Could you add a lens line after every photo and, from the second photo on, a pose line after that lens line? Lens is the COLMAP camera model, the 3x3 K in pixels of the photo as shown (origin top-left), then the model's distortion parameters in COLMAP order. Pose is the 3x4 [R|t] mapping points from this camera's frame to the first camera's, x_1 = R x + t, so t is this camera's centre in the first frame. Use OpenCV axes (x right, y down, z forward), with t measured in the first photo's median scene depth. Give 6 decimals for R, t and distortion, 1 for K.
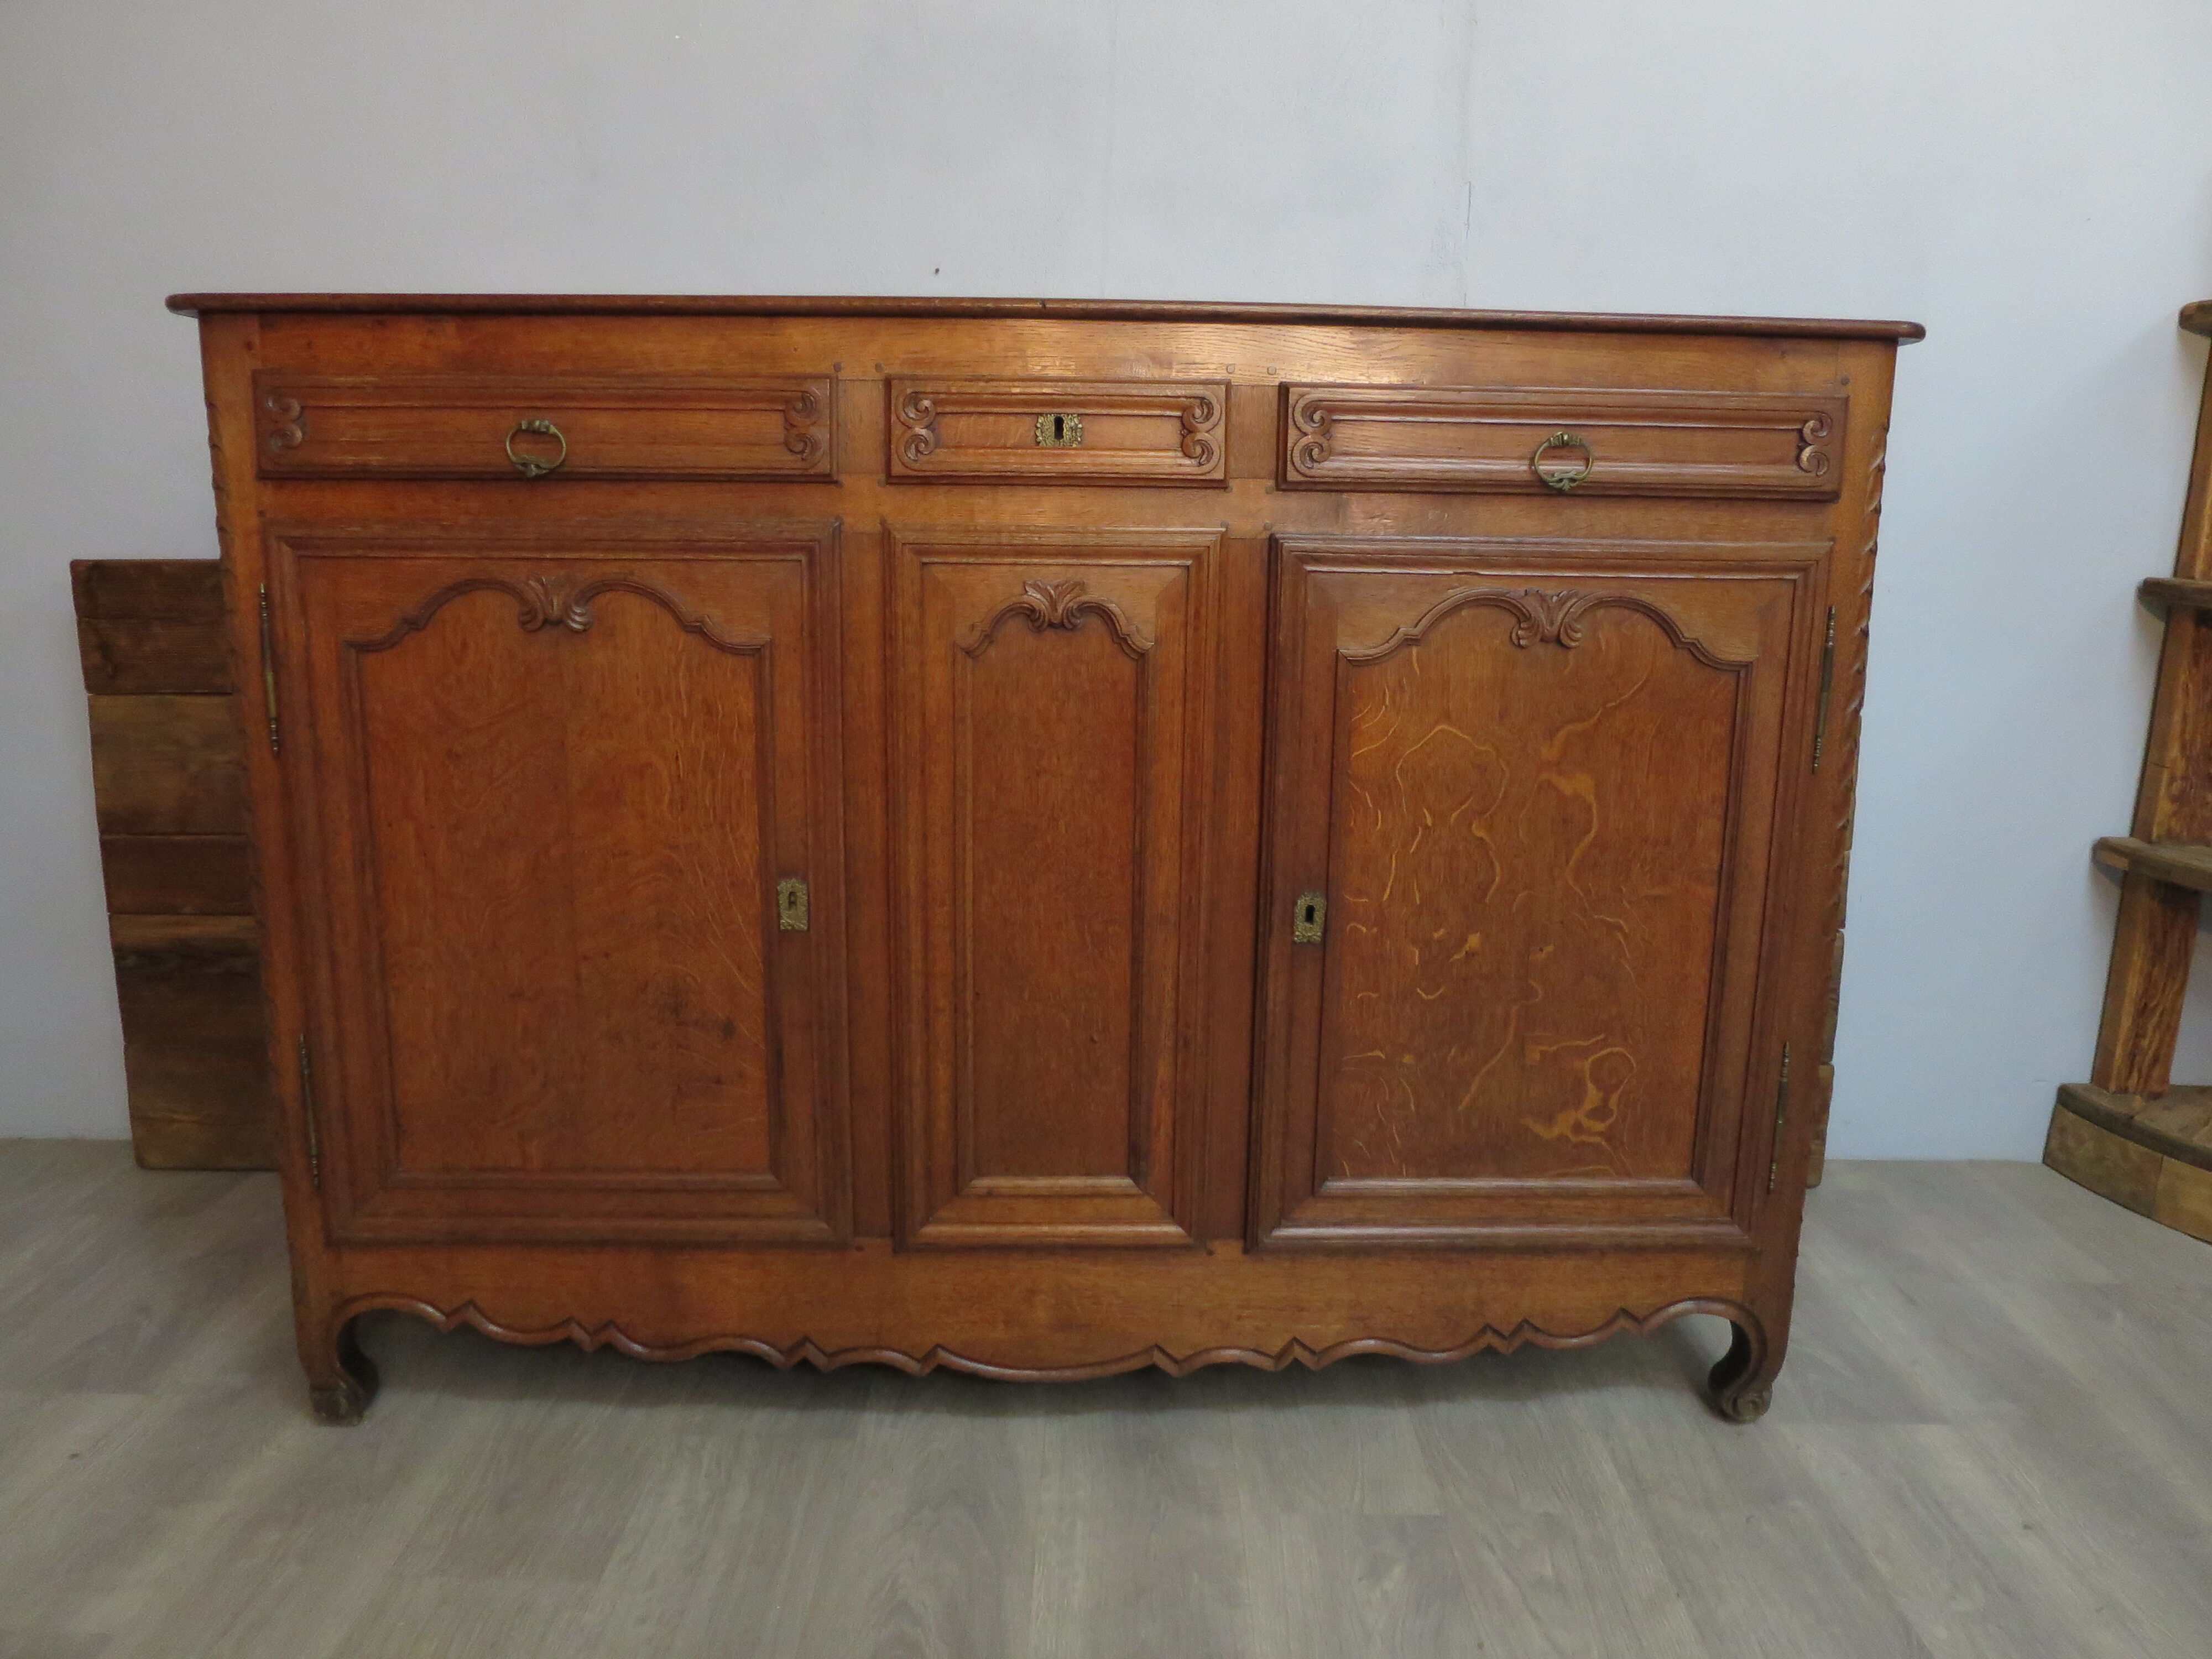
lens RADIAL K [[1598.5, 0, 1116.7], [0, 1598.5, 826.0], [0, 0, 1]] dist [-0.054321, 0.022598]
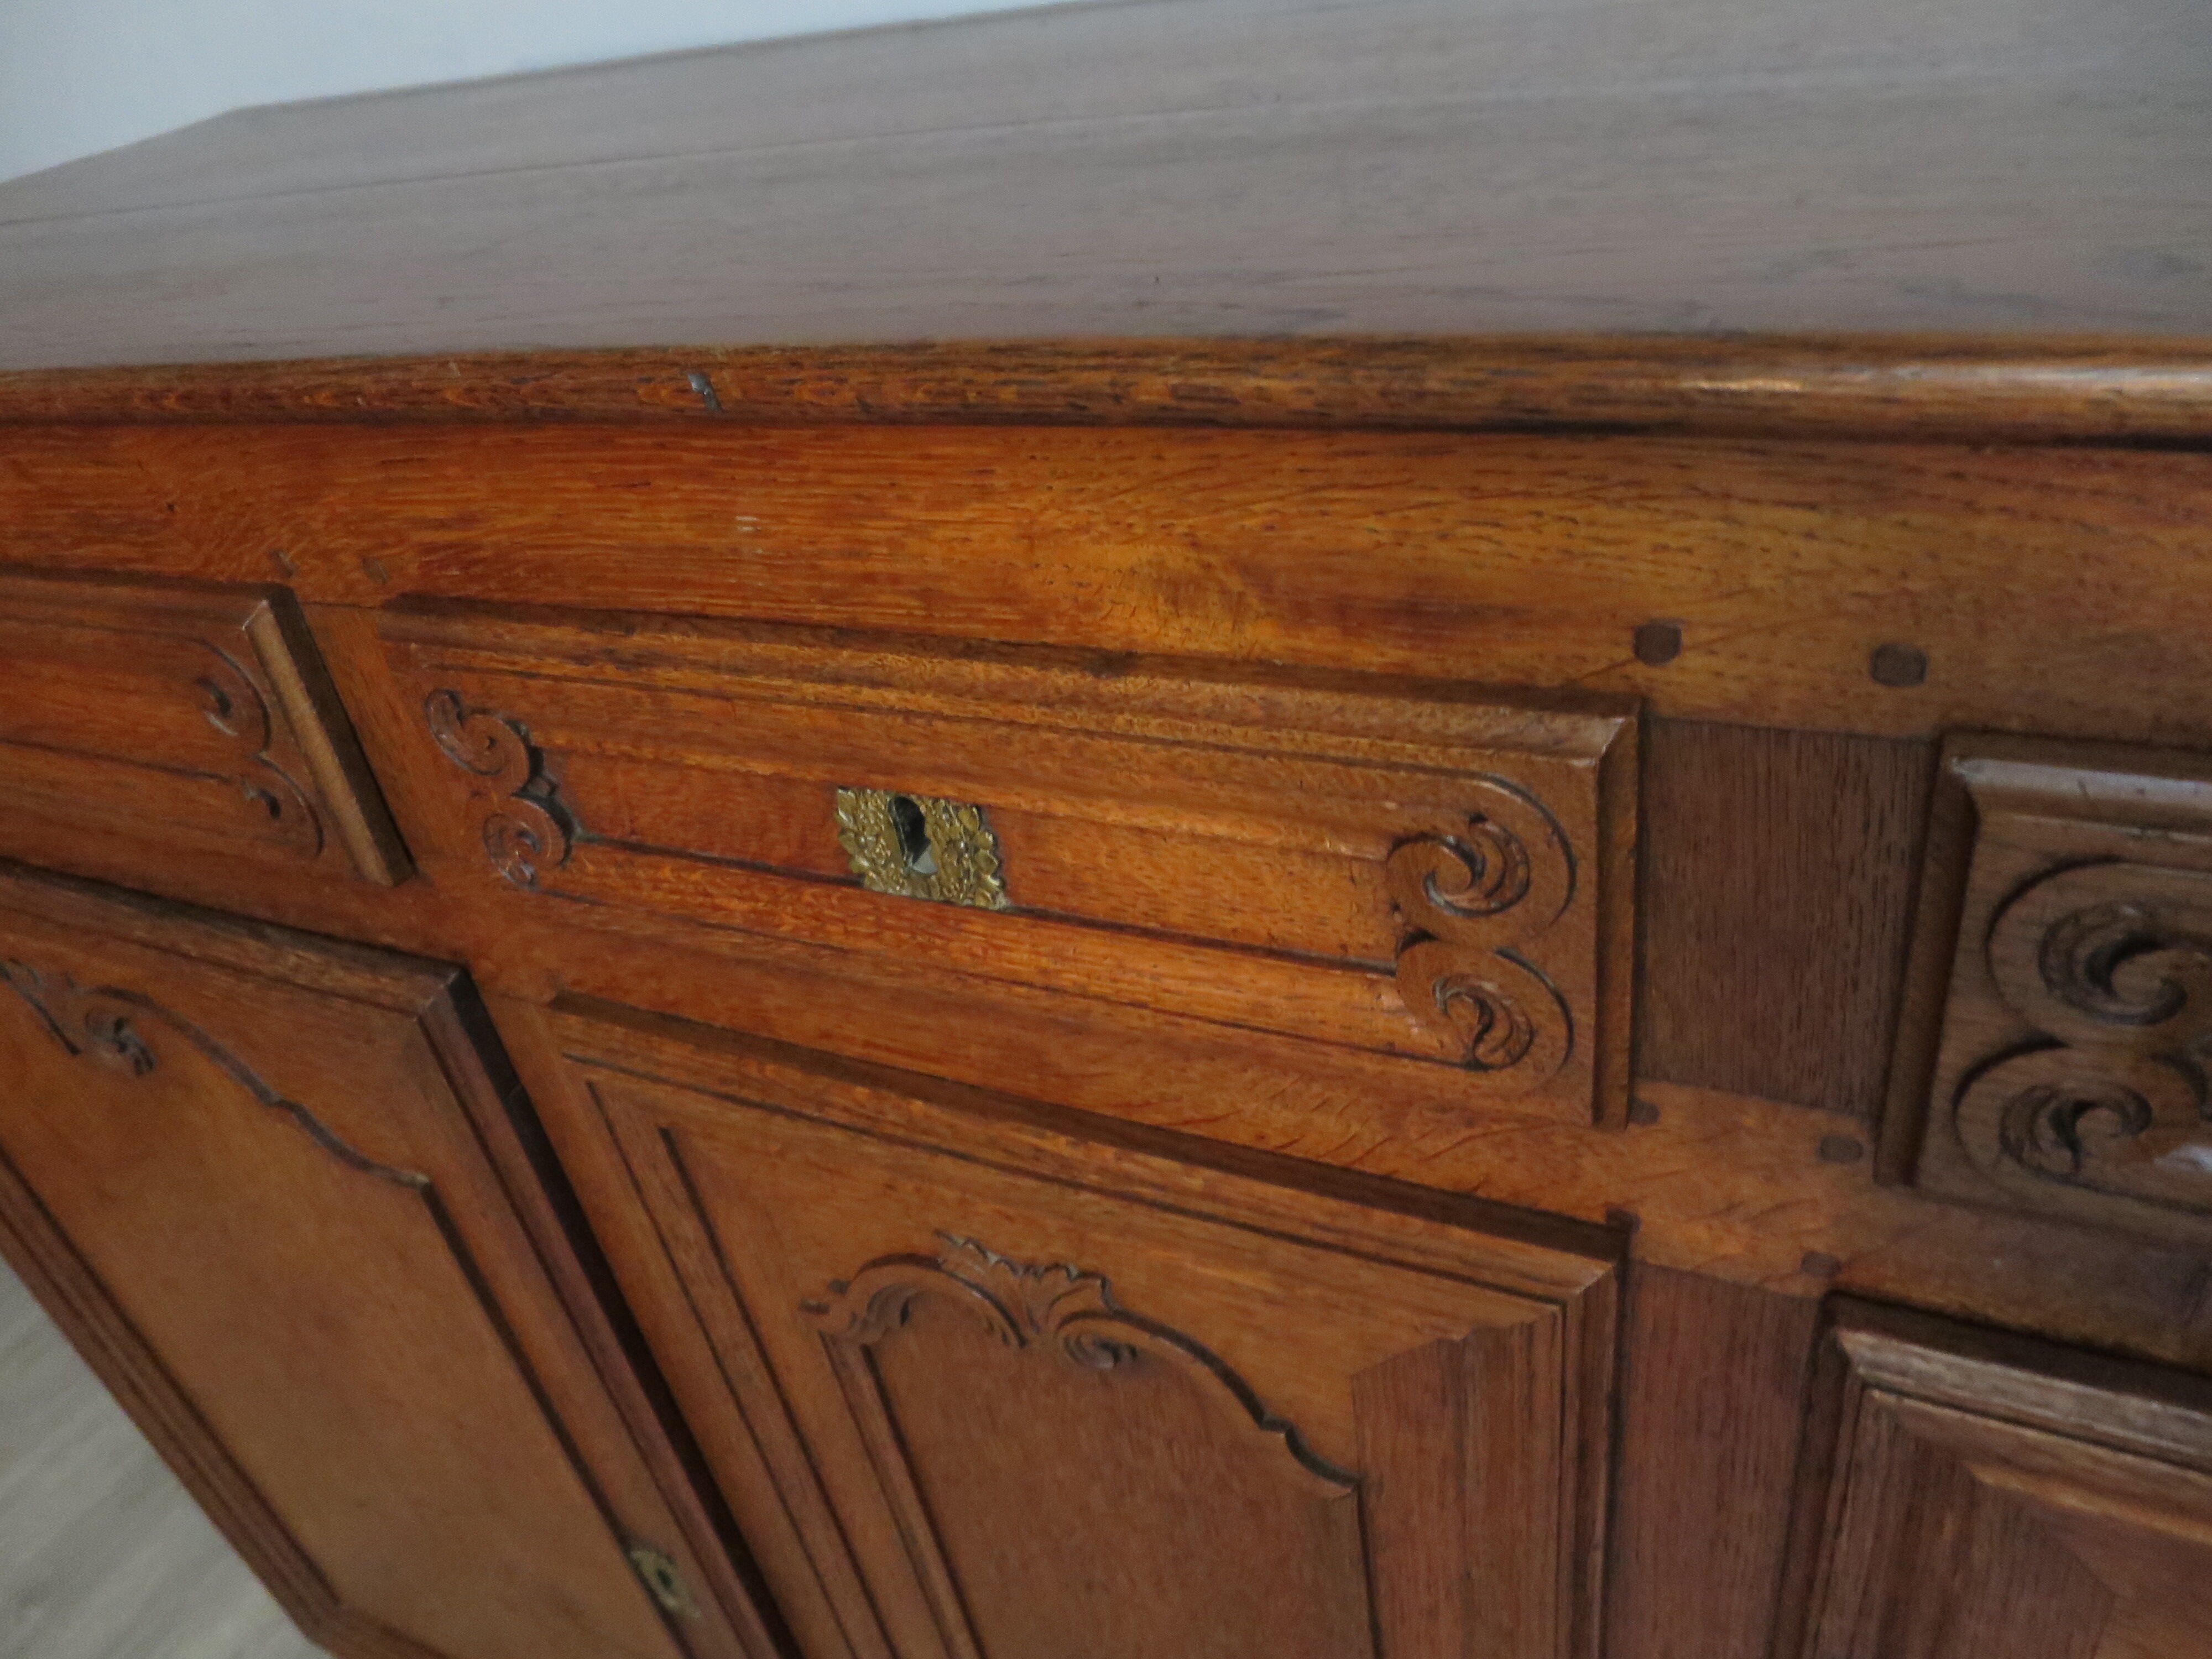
lens RADIAL K [[1598.5, 0, 1116.7], [0, 1598.5, 826.0], [0, 0, 1]] dist [-0.054321, 0.022598]
pose [[0.878936, 0.123002, -0.460806, 0.096937], [0.072560, 0.920440, 0.384091, -0.318502], [0.471388, -0.371028, 0.800082, 0.758368]]
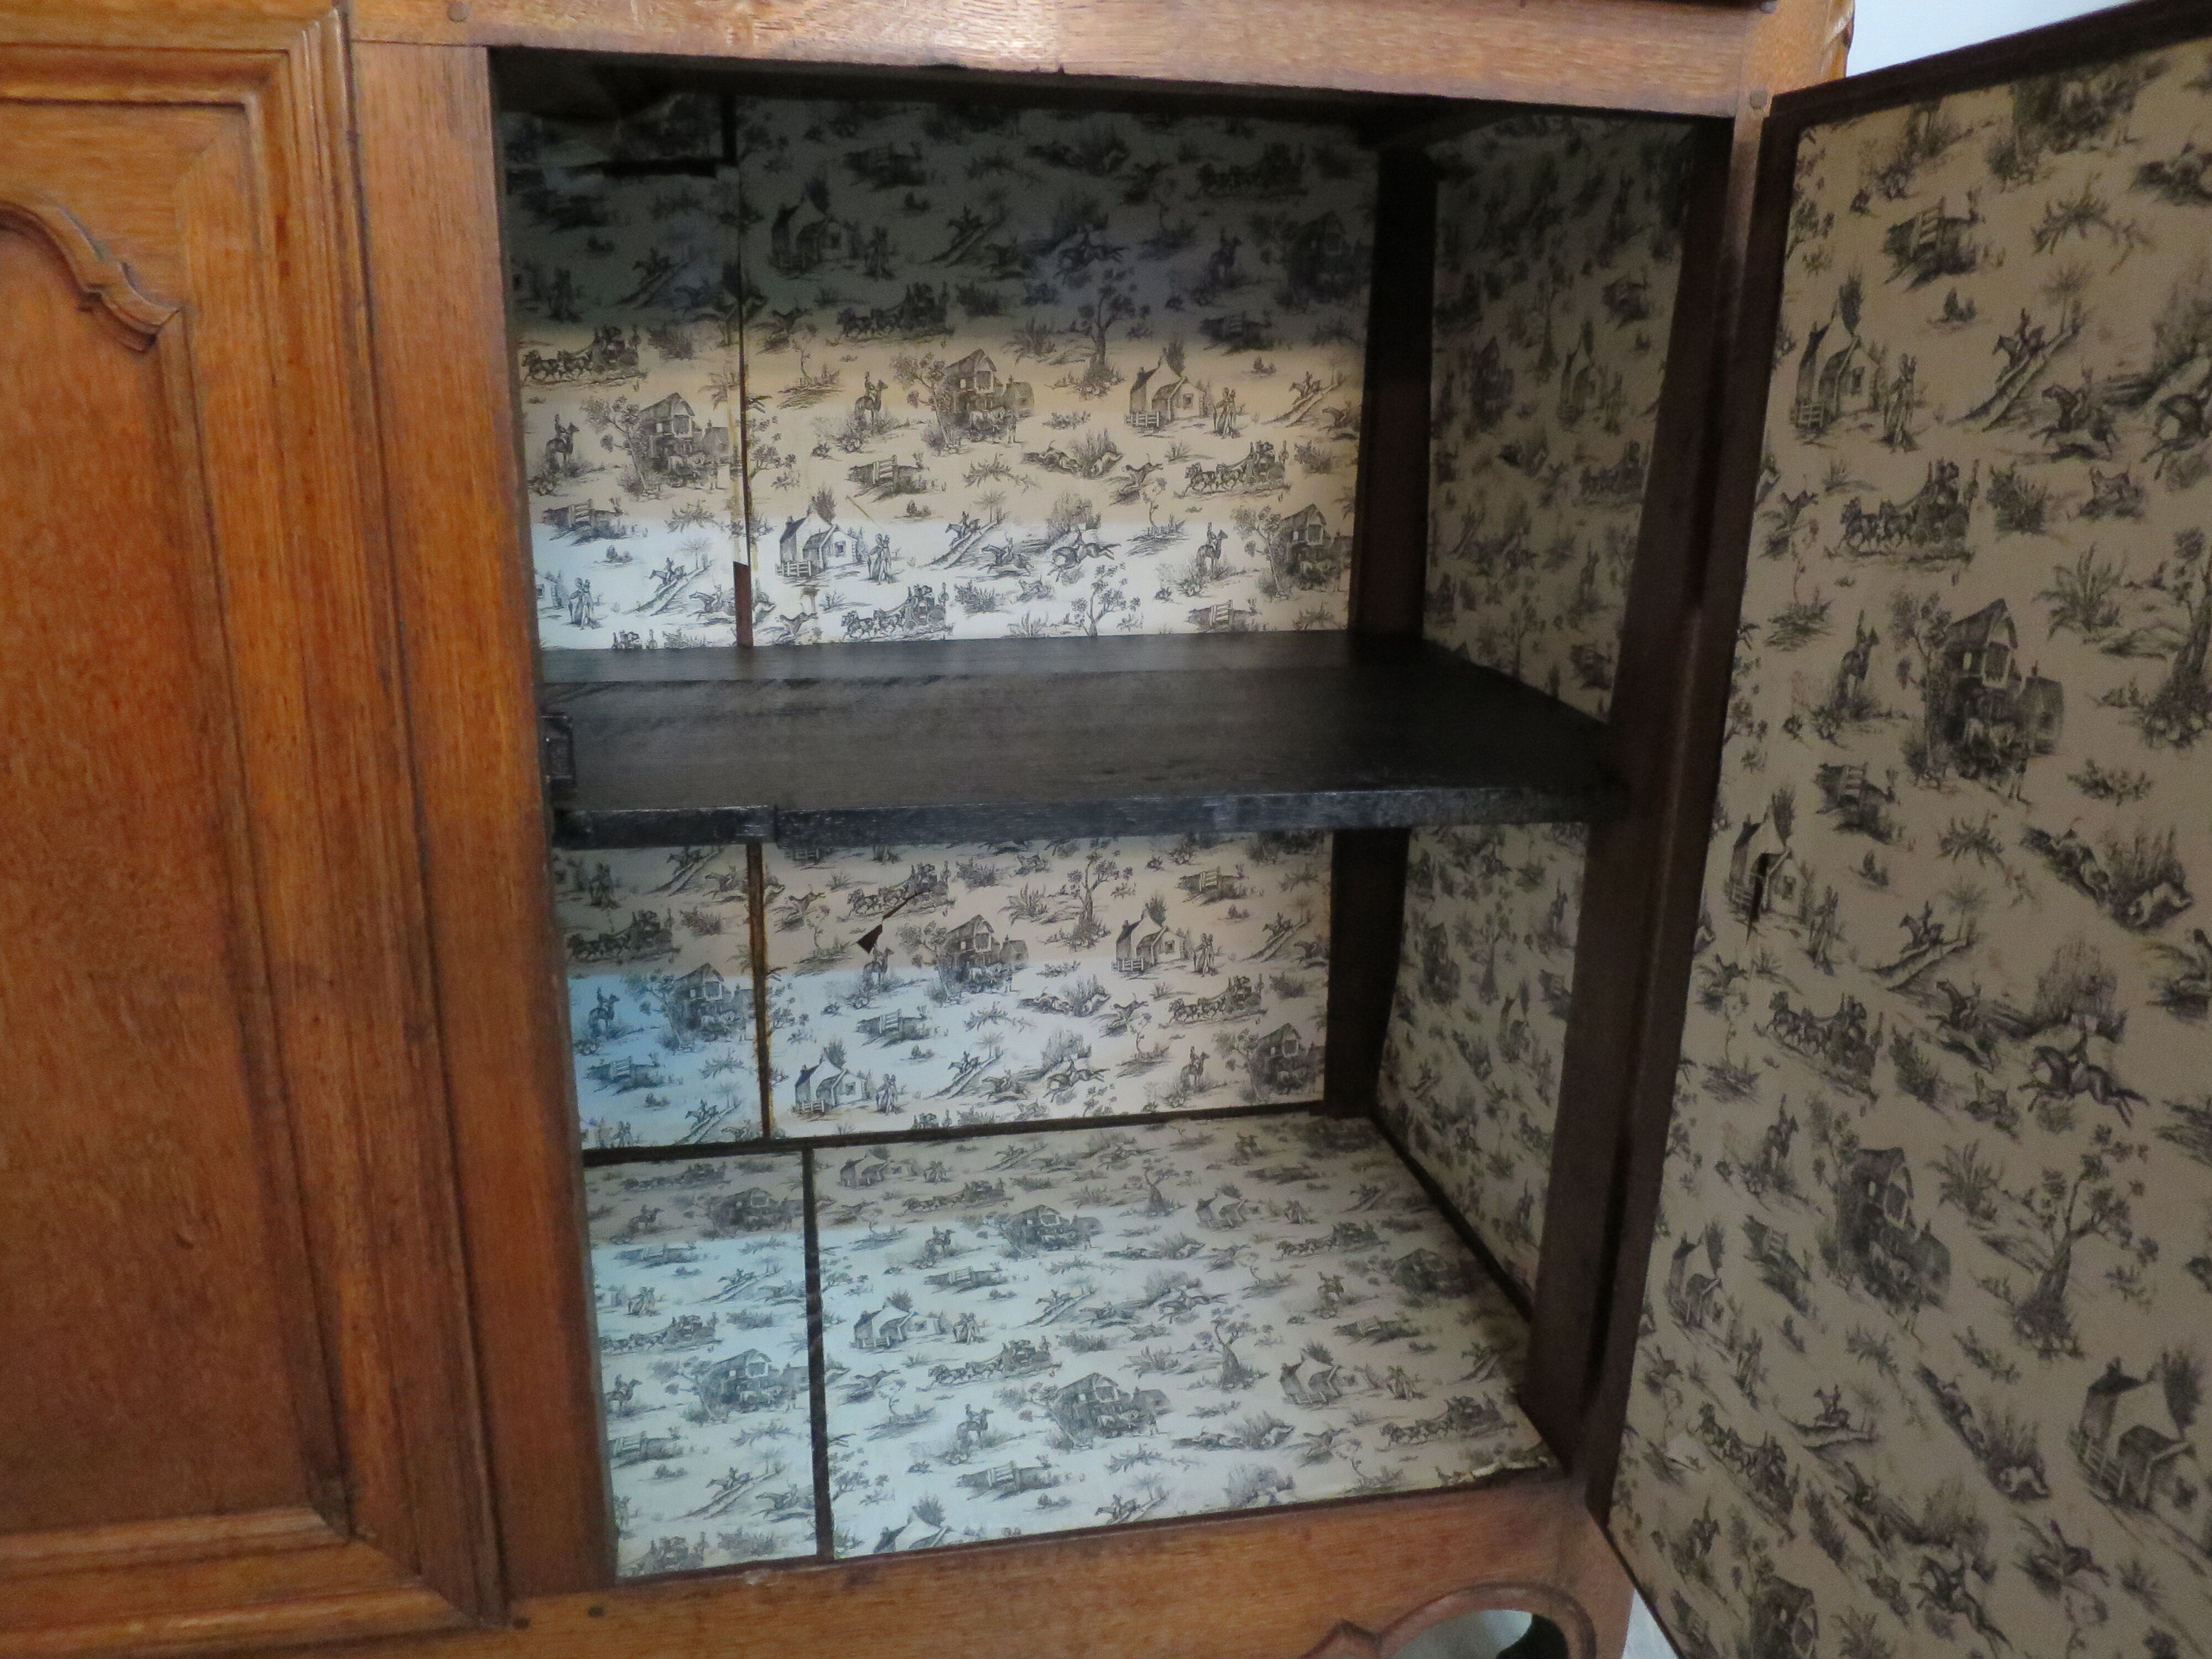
lens RADIAL K [[1598.5, 0, 1116.7], [0, 1598.5, 826.0], [0, 0, 1]] dist [-0.054321, 0.022598]
pose [[0.986026, -0.039573, 0.161826, 0.177141], [0.025480, 0.995772, 0.088255, -0.013595], [-0.164634, -0.082898, 0.982865, 0.538661]]
